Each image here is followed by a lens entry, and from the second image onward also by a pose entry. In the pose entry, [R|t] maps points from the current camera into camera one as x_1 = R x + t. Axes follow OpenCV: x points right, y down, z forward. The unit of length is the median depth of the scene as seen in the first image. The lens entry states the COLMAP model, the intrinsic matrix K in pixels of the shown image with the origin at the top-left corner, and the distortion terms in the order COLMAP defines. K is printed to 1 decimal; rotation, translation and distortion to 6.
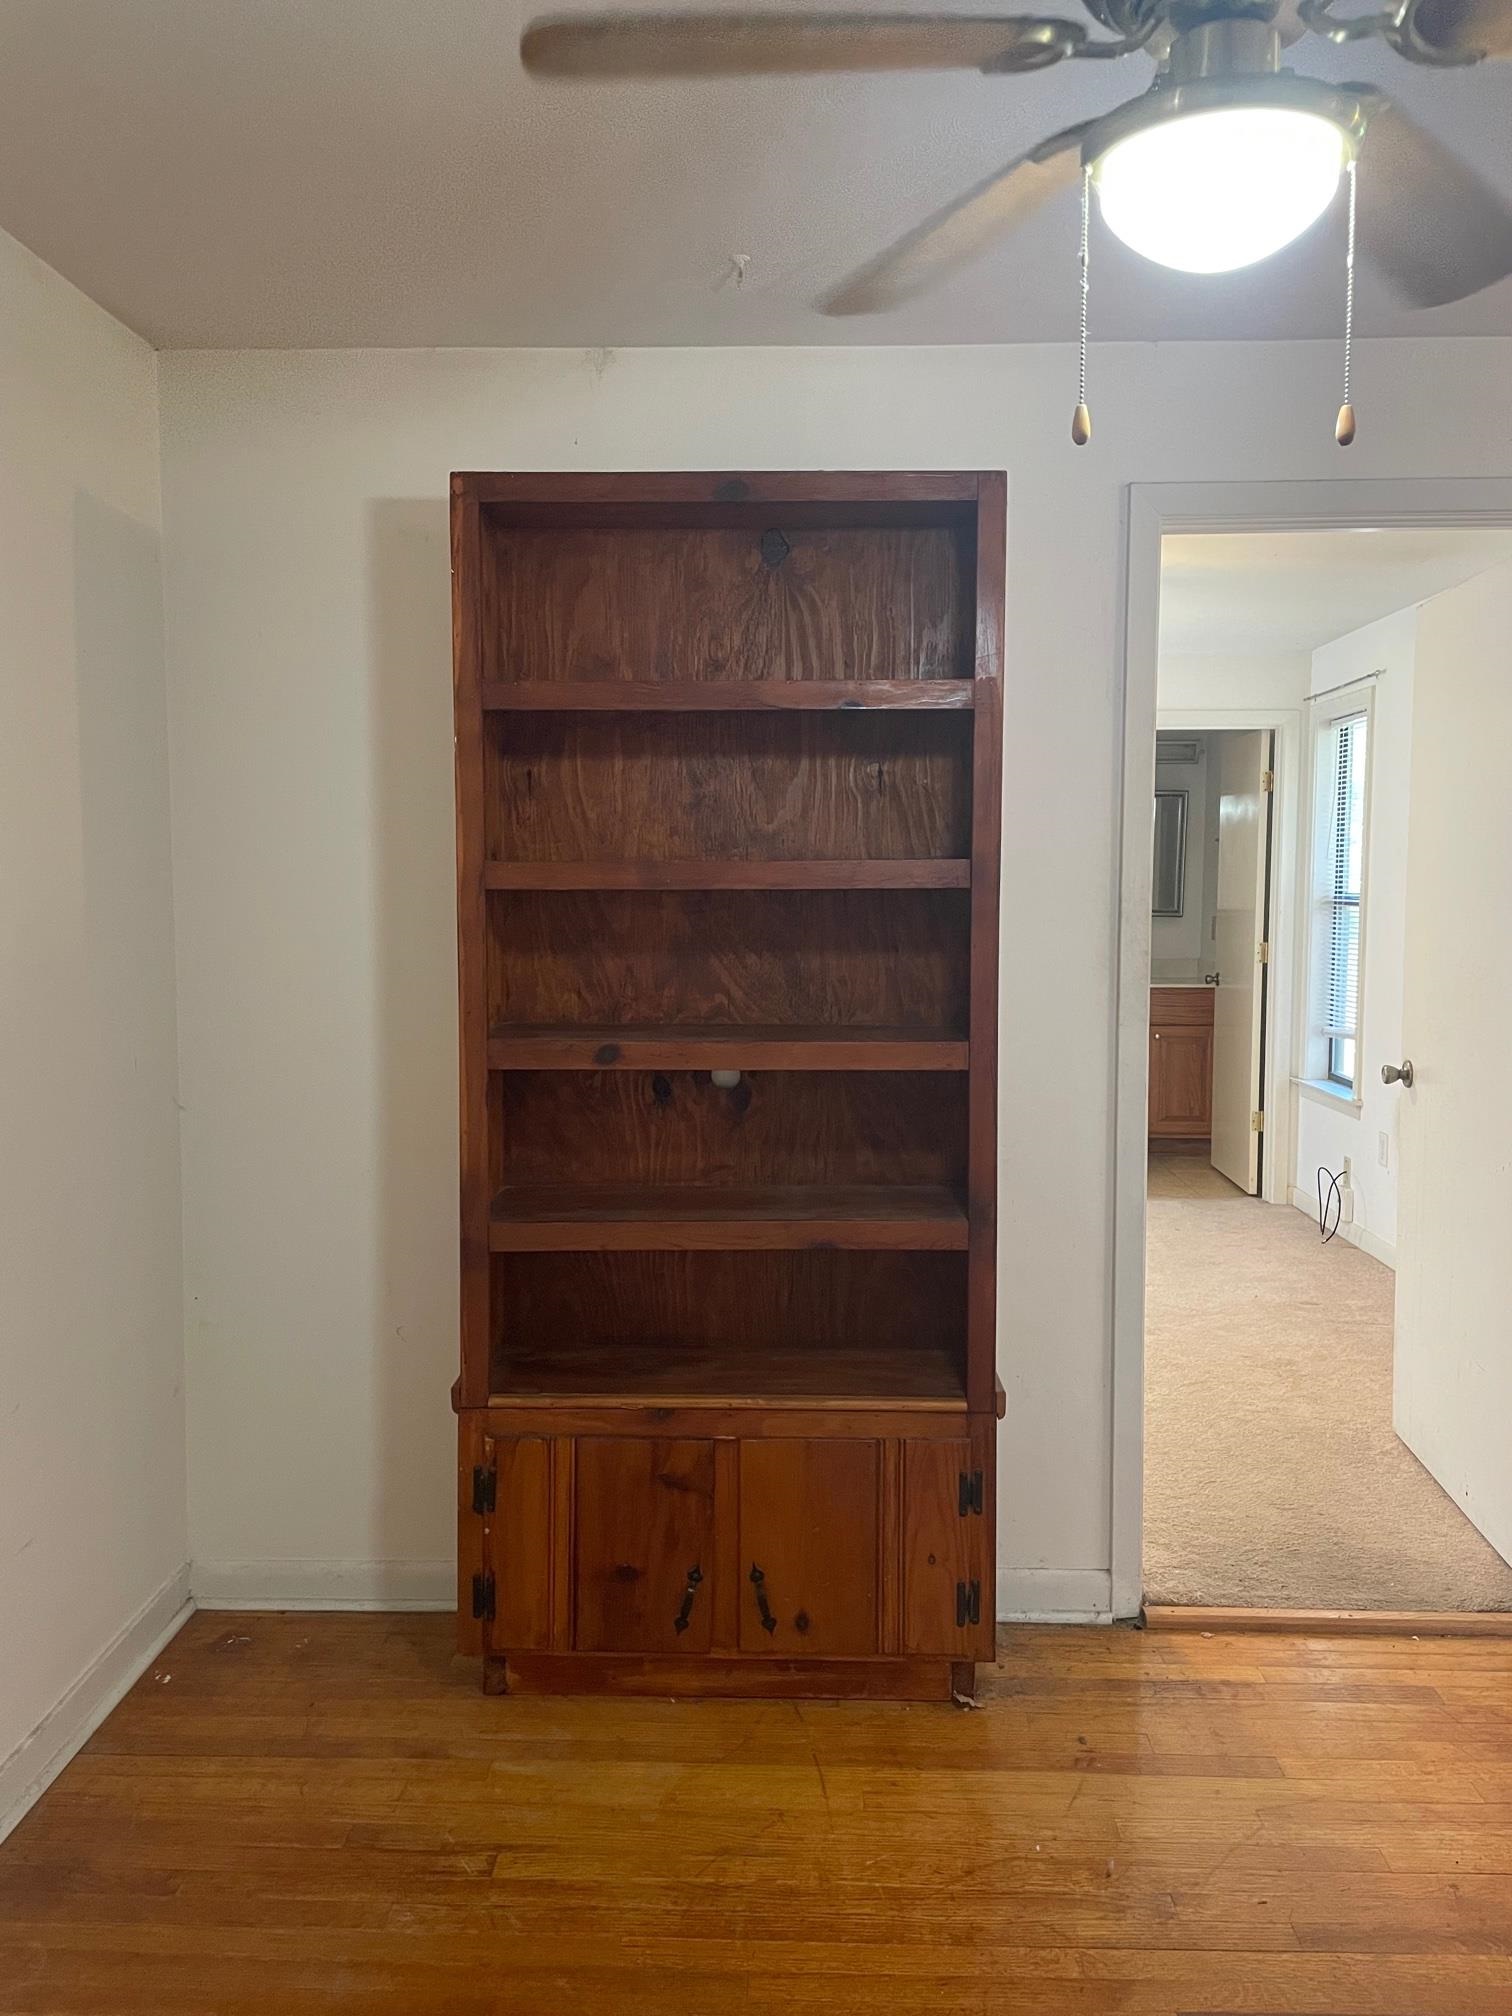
lens RADIAL K [[1550.5, 0, 756.0], [0, 1550.5, 1008.0], [0, 0, 1]] dist [-0.000329, -0.000959]
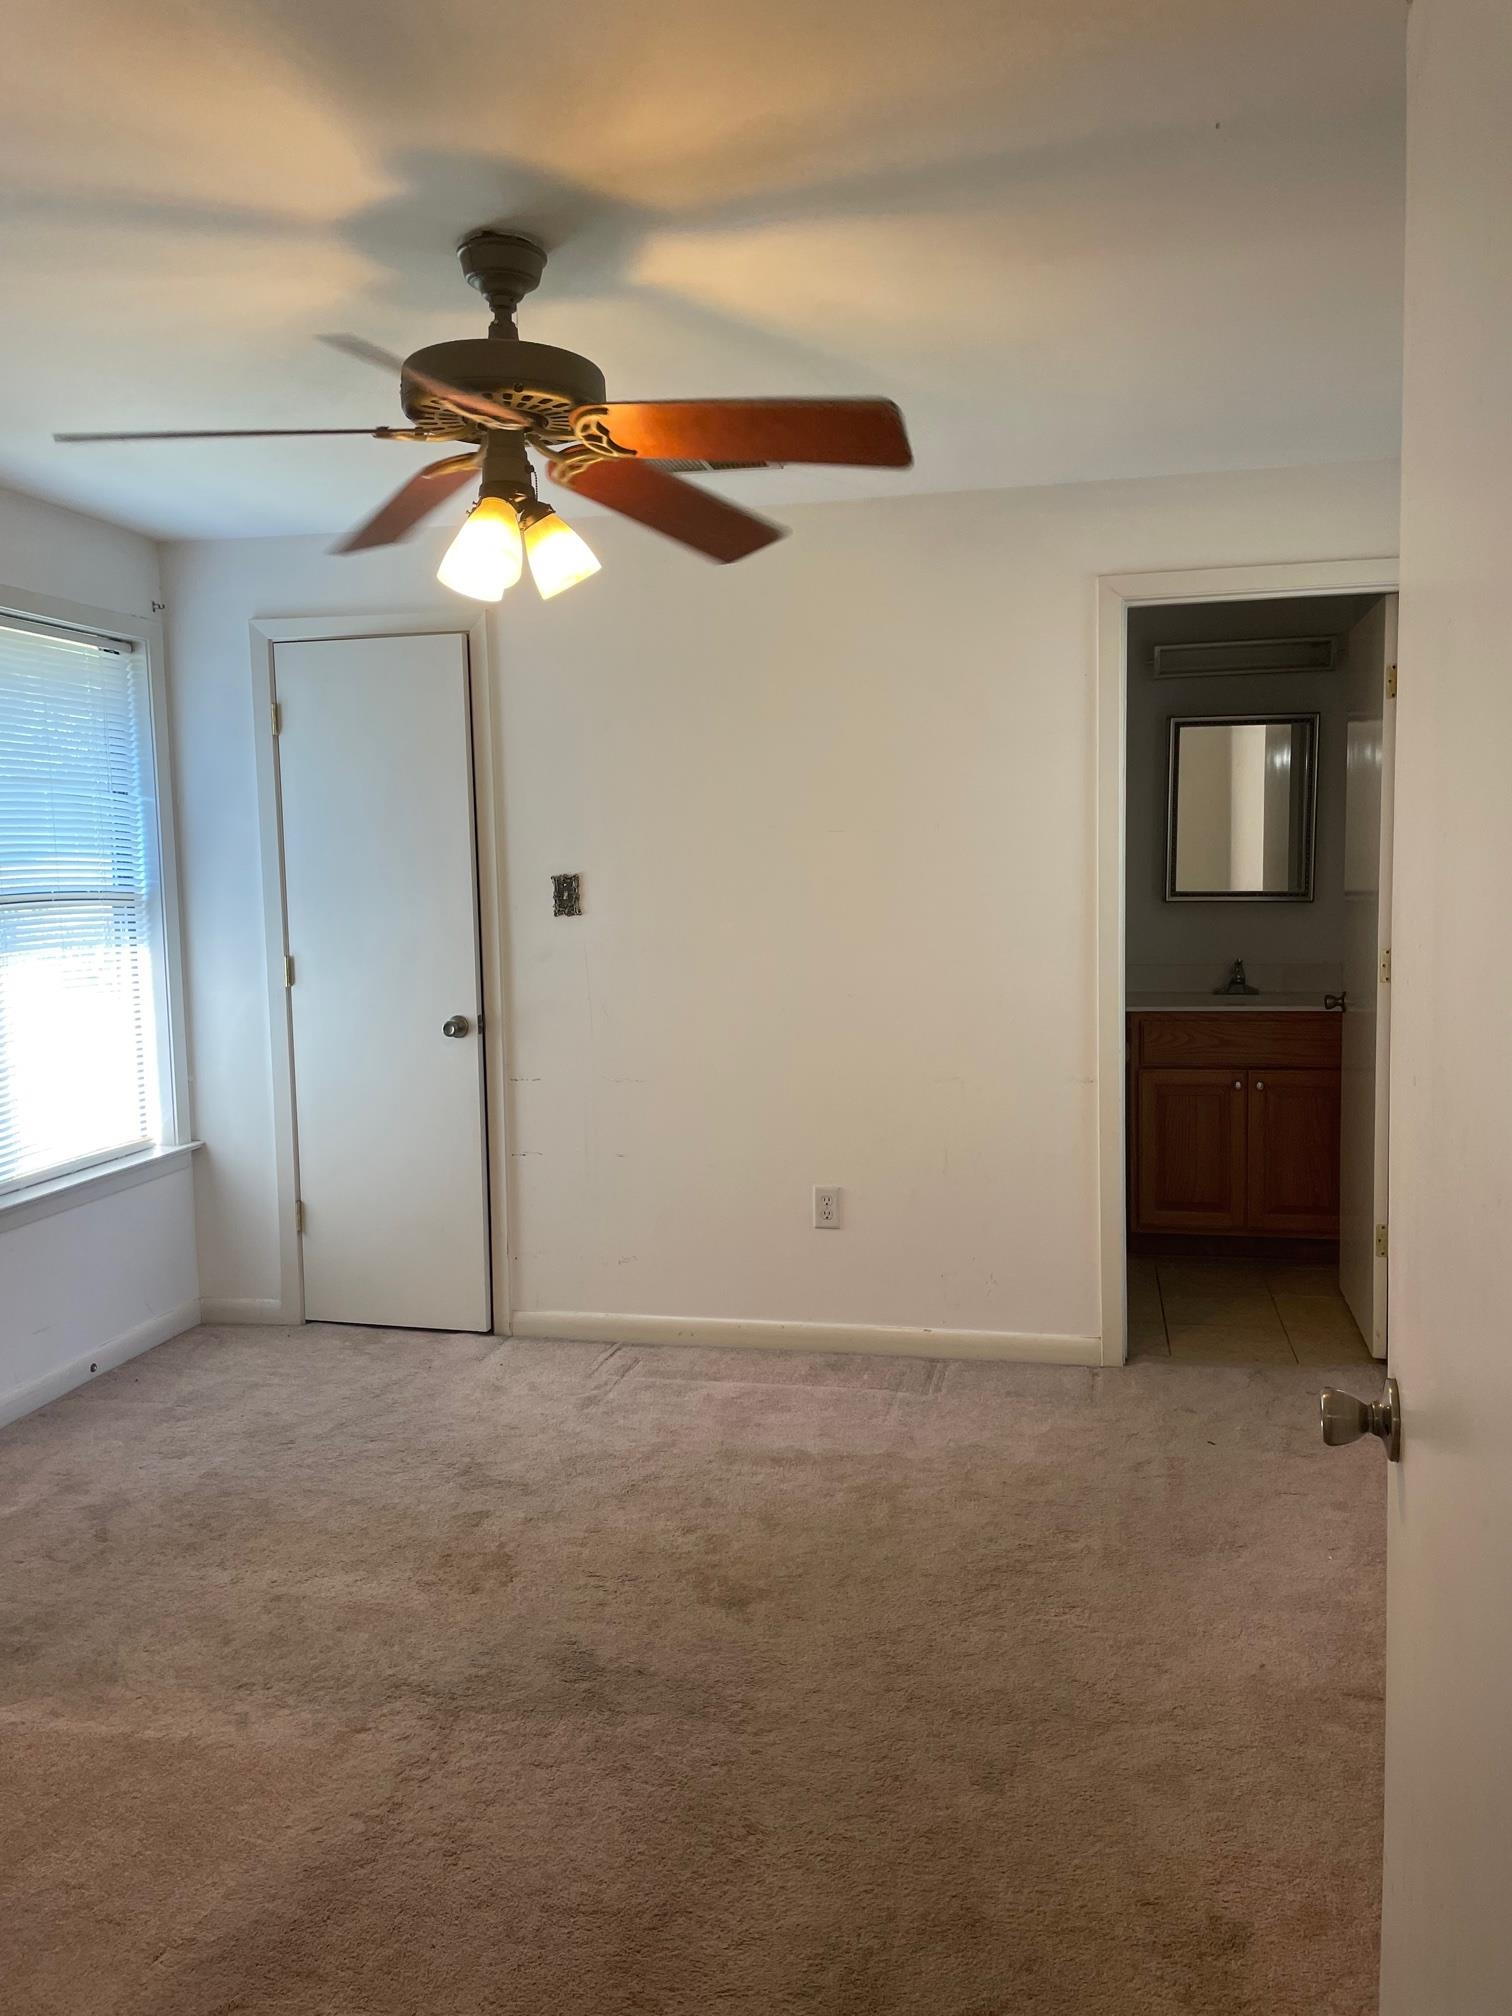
lens RADIAL K [[1550.5, 0, 756.0], [0, 1550.5, 1008.0], [0, 0, 1]] dist [-0.000329, -0.000959]
pose [[0.983813, -0.008417, -0.179001, 0.172134], [0.010575, 0.999882, 0.011106, -0.024871], [0.178886, -0.012820, 0.983786, 0.323399]]
